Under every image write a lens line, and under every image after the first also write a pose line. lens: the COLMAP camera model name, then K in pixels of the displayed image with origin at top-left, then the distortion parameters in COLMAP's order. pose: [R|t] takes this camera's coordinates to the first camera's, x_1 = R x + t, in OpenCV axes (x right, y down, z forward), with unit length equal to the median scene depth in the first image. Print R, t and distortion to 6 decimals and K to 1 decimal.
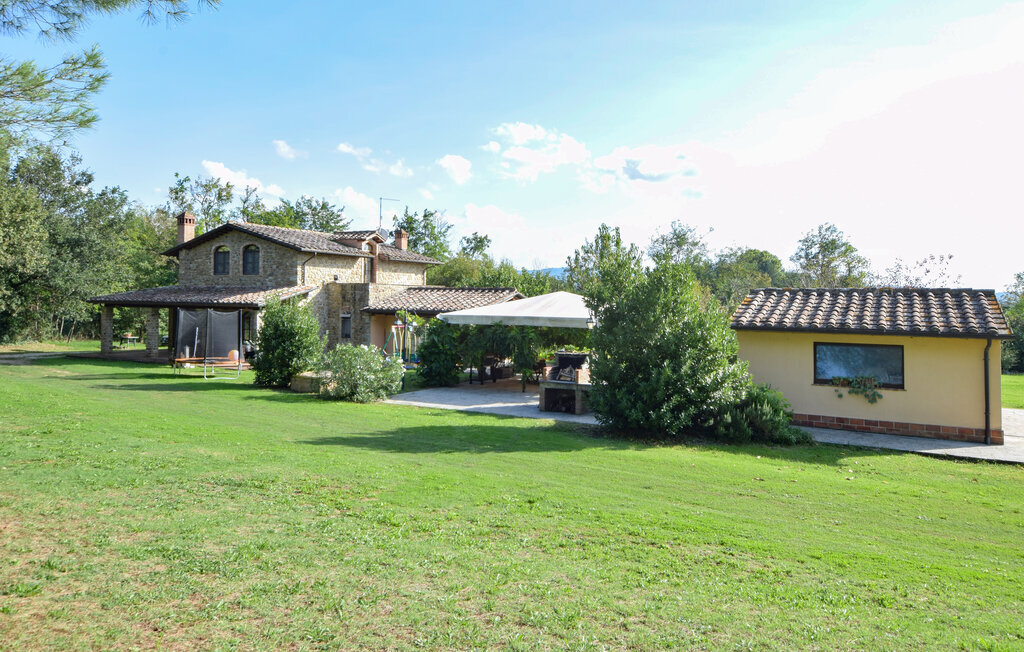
lens RADIAL K [[714.9, 0, 509.0], [0, 714.9, 299.0], [0, 0, 1]] dist [-0.005267, 0.011608]
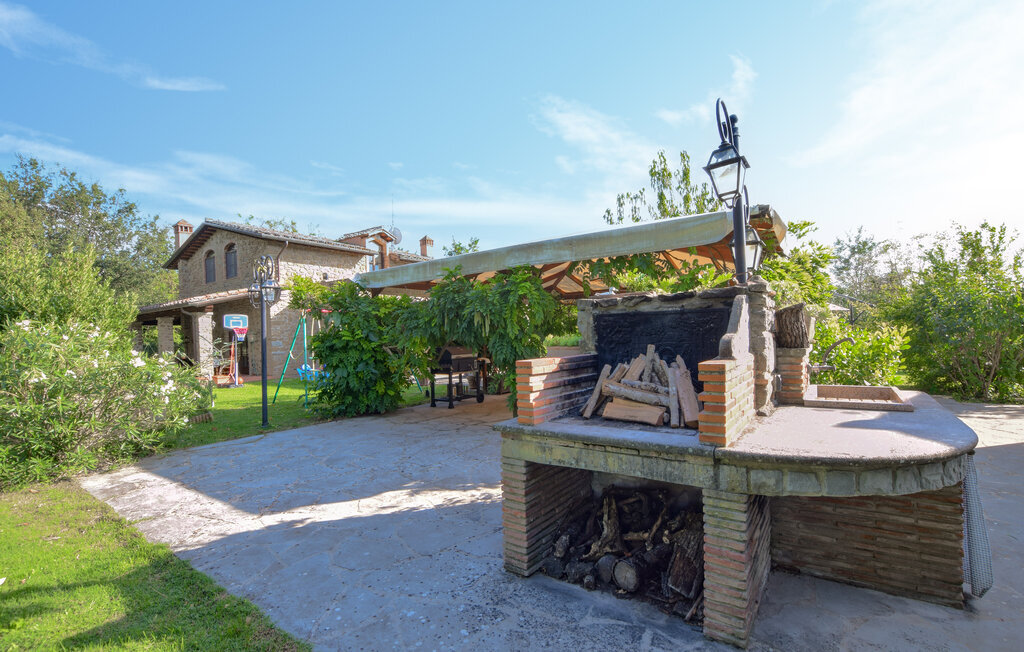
lens RADIAL K [[470.9, 0, 515.2], [0, 470.9, 354.0], [0, 0, 1]] dist [-0.024604, -0.000127]
pose [[0.993464, -0.037878, -0.107682, 0.035447], [0.042367, 0.998313, 0.039709, 0.051070], [0.105996, -0.044011, 0.993392, 0.497238]]
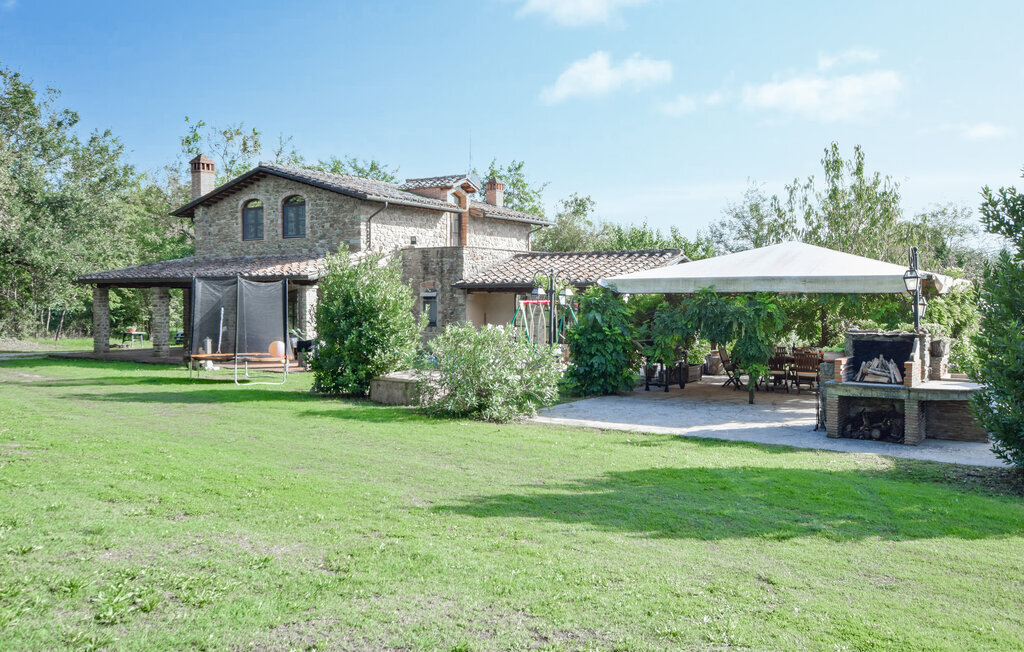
lens RADIAL K [[856.5, 0, 509.4], [0, 856.5, 325.1], [0, 0, 1]] dist [0.017553, 0.001119]
pose [[0.996262, -0.009740, -0.085826, -0.082506], [0.012916, 0.999249, 0.036527, 0.024351], [0.085406, -0.037499, 0.995640, 0.183989]]
